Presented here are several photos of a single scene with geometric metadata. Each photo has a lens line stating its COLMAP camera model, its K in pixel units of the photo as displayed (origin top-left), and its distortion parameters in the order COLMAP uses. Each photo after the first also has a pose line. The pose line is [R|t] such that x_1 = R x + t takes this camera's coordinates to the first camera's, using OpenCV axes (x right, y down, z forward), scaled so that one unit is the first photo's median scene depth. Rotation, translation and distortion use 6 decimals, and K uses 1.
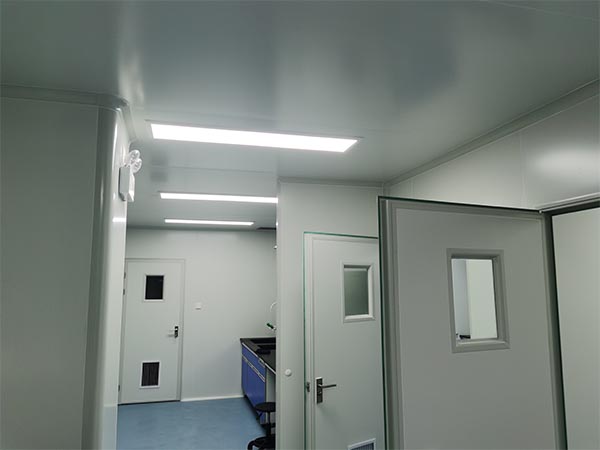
lens RADIAL K [[464.7, 0, 302.6], [0, 464.7, 222.4], [0, 0, 1]] dist [0.014981, 0.006881]
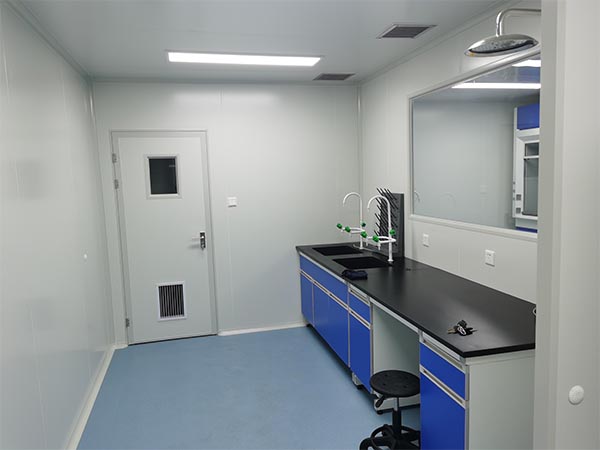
lens RADIAL K [[464.7, 0, 298.8], [0, 464.7, 227.4], [0, 0, 1]] dist [0.014981, 0.006881]
pose [[0.999057, -0.034008, -0.026975, -0.115206], [0.039593, 0.968663, 0.245204, 0.057825], [0.017790, -0.246041, 0.969096, 0.360678]]
